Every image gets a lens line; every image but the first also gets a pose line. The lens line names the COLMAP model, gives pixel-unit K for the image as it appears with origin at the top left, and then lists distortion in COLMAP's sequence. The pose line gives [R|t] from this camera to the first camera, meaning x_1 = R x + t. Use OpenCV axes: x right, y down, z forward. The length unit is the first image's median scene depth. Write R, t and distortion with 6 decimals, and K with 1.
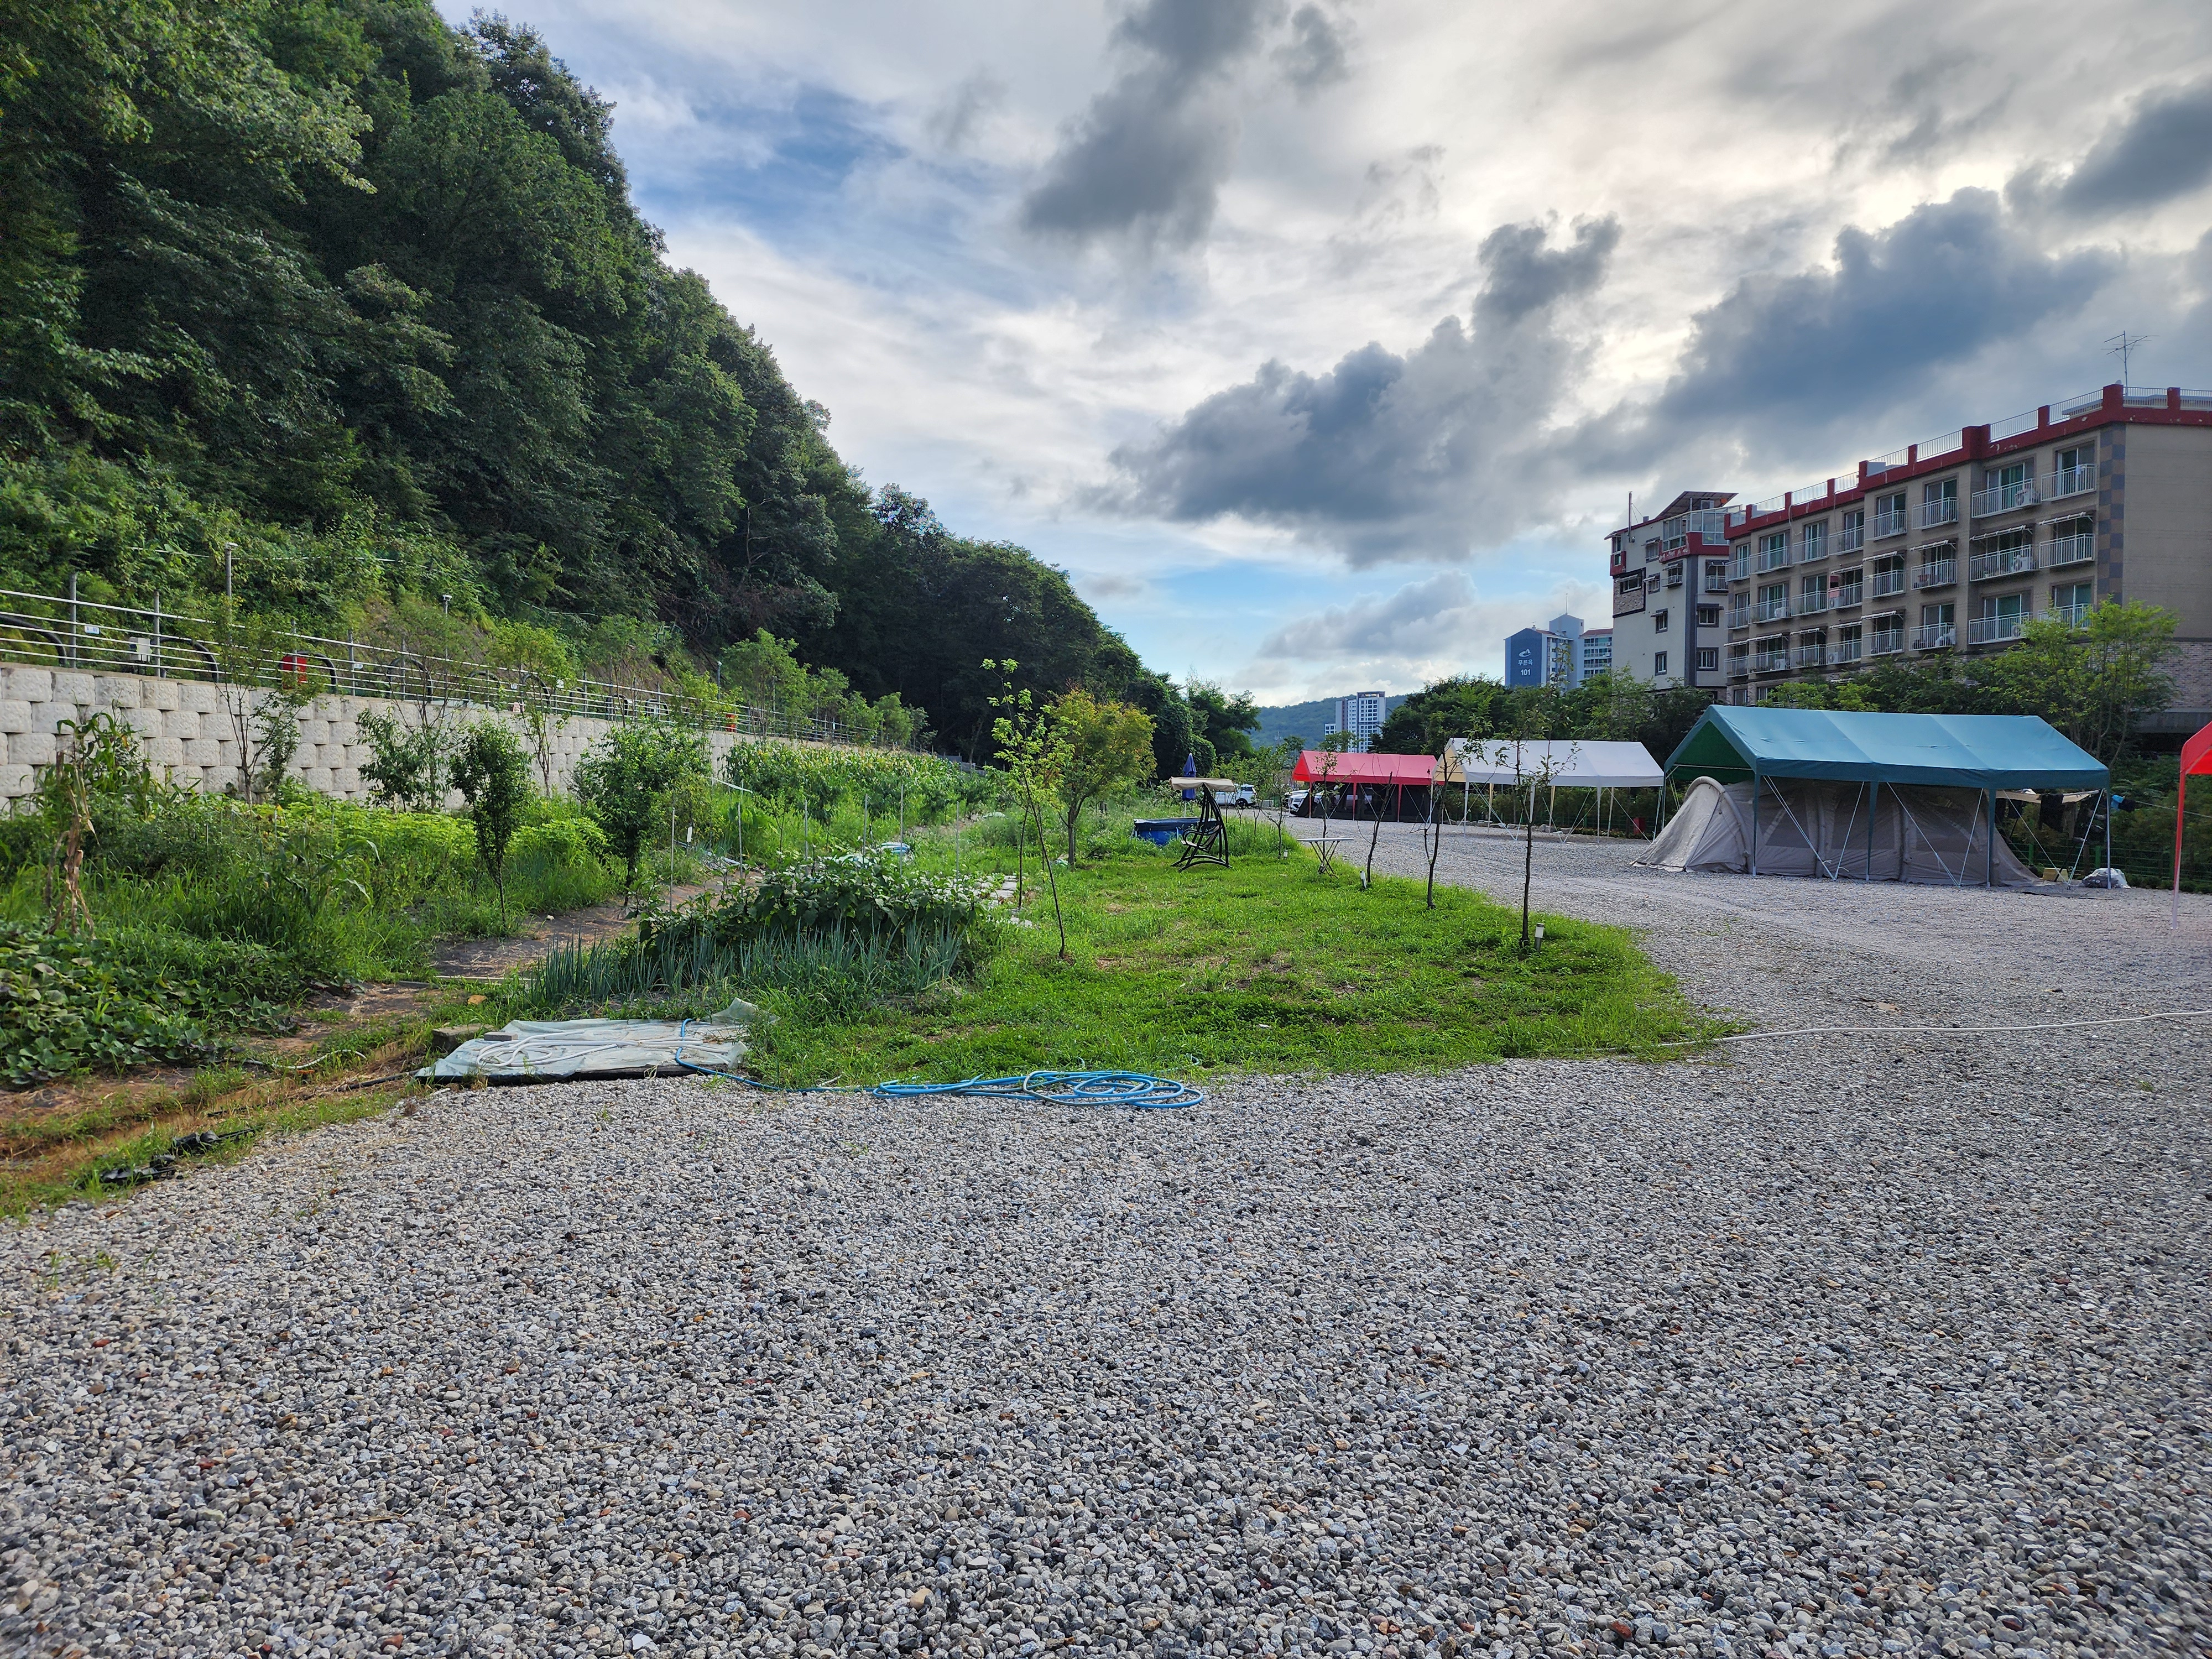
lens RADIAL K [[1479.6, 0, 1096.2], [0, 1479.6, 826.1], [0, 0, 1]] dist [0.081812, -0.076785]
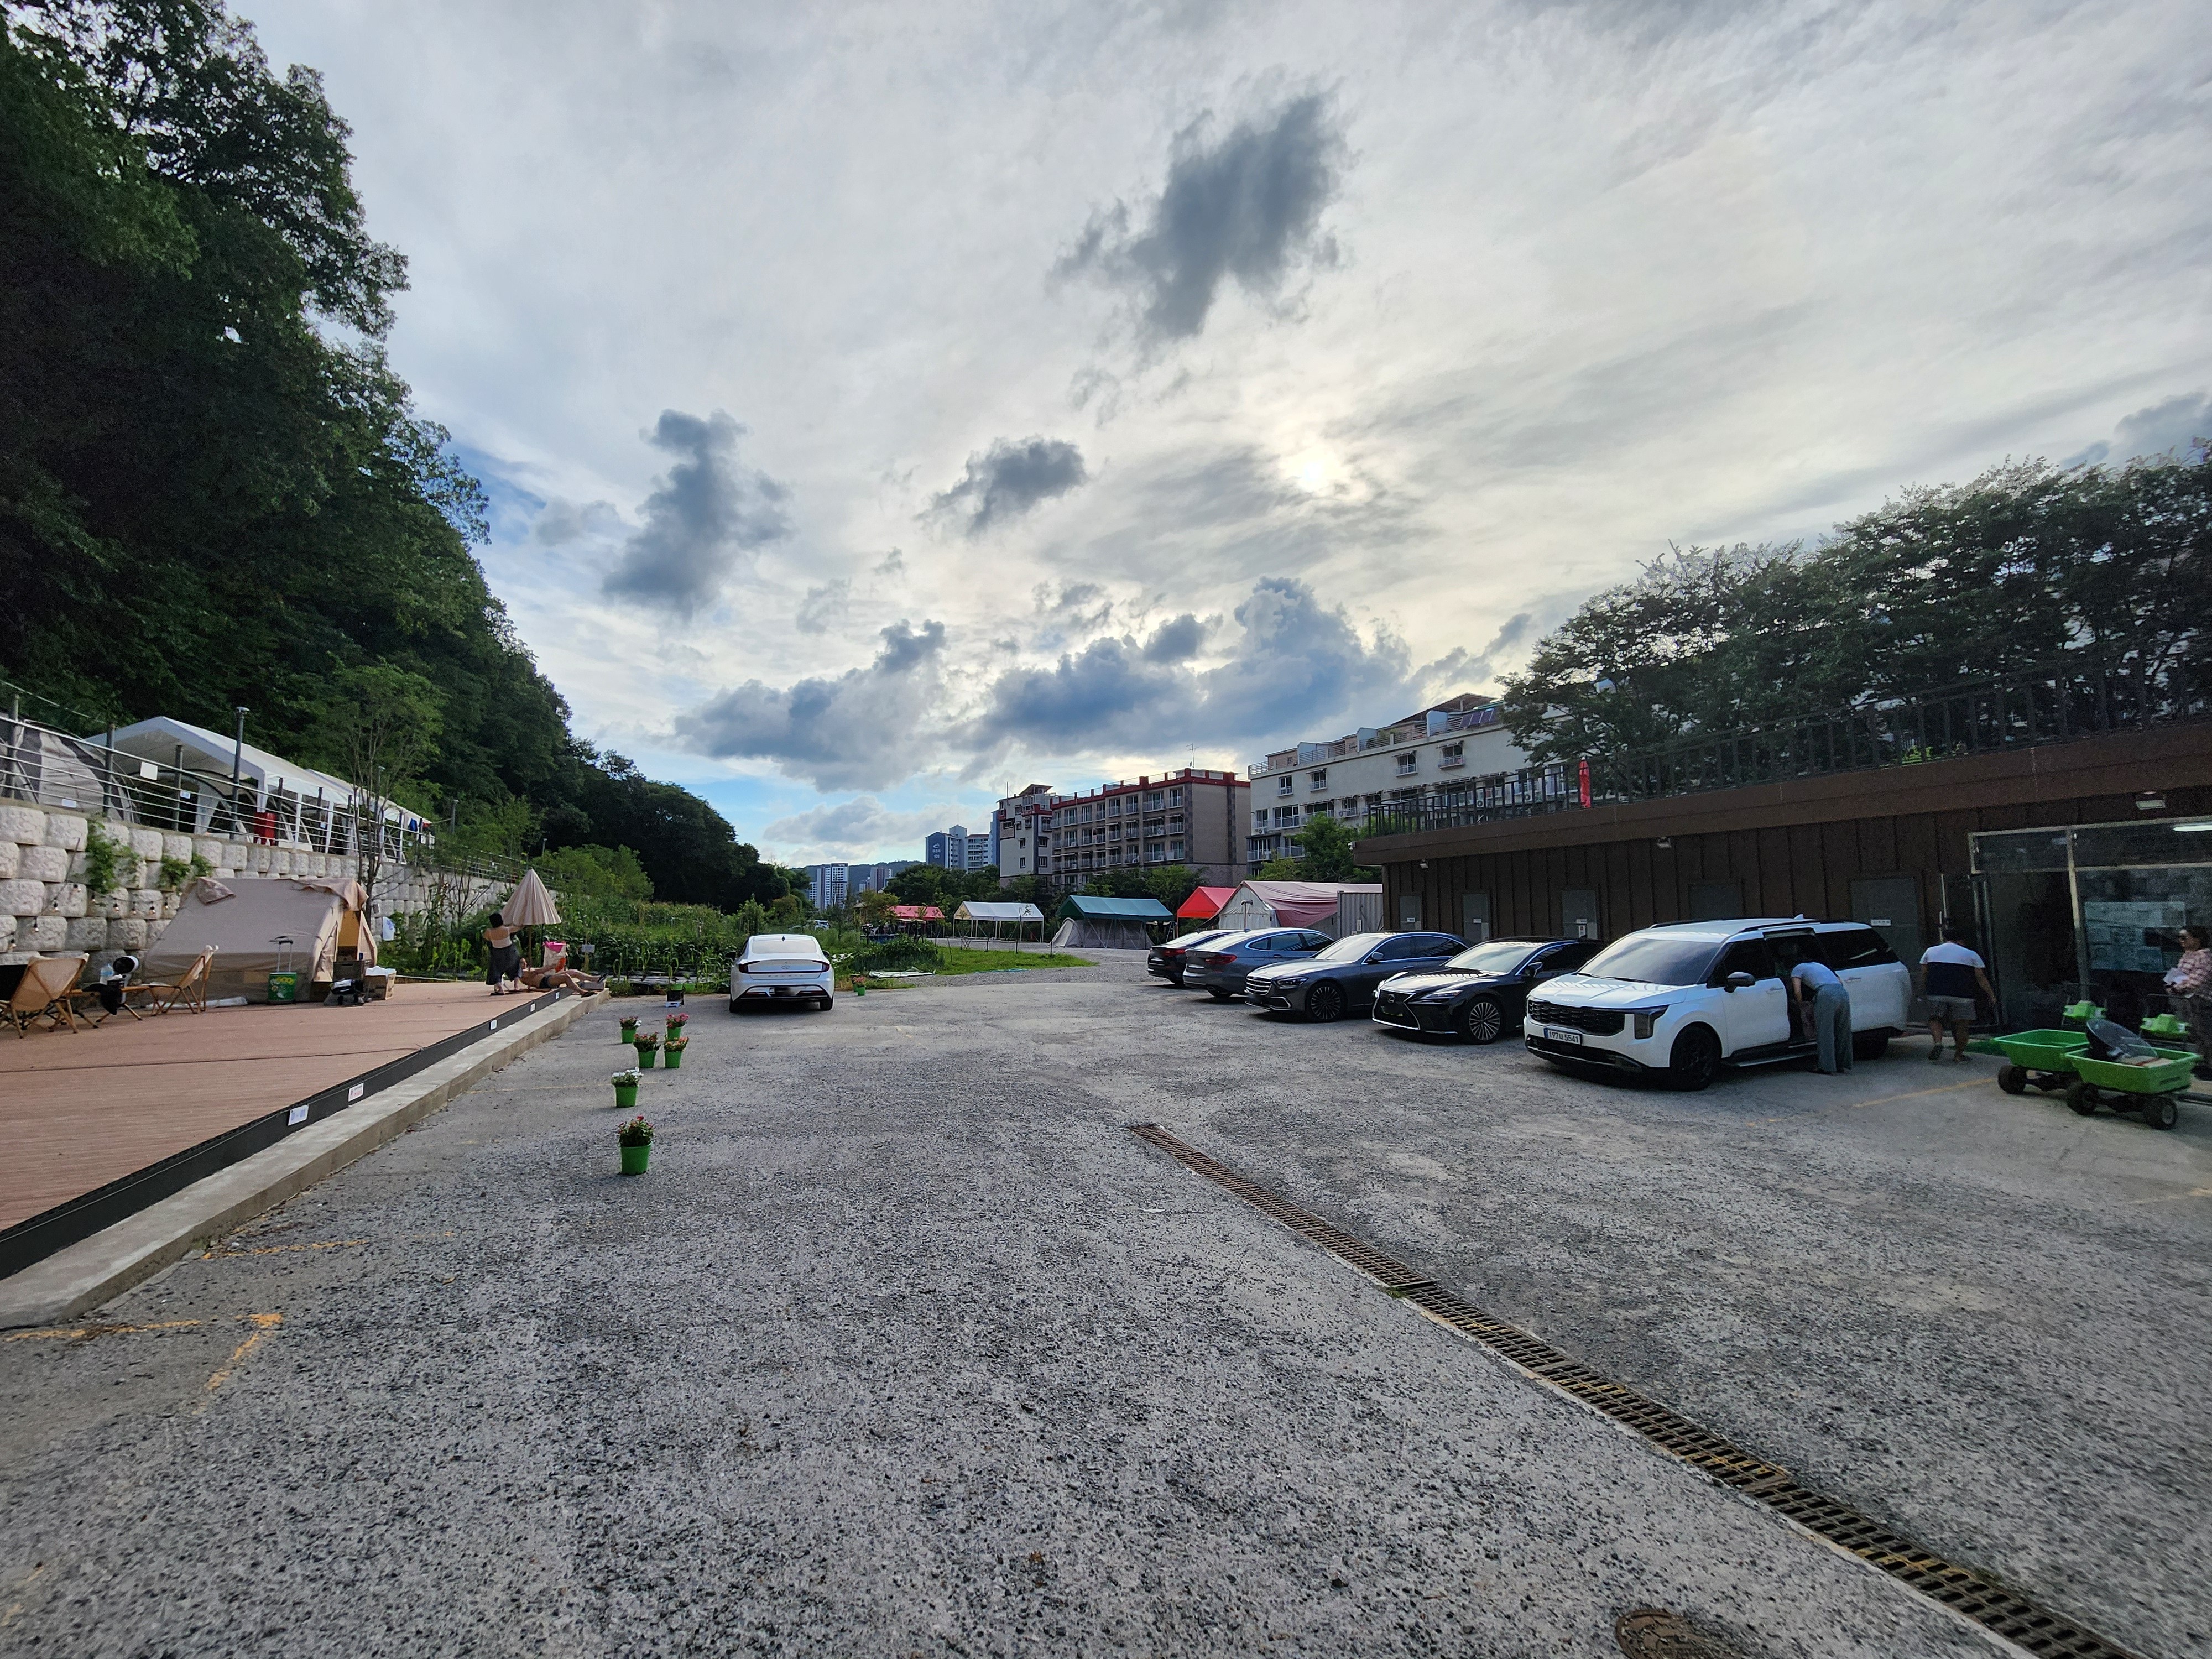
lens RADIAL K [[906.6, 0, 1106.0], [0, 906.6, 829.5], [0, 0, 1]] dist [-0.001199, -0.000129]
pose [[0.889400, 0.038085, 0.455541, -0.300055], [0.020441, 0.992213, -0.122863, 0.013959], [-0.456673, 0.118586, 0.881695, -0.555142]]
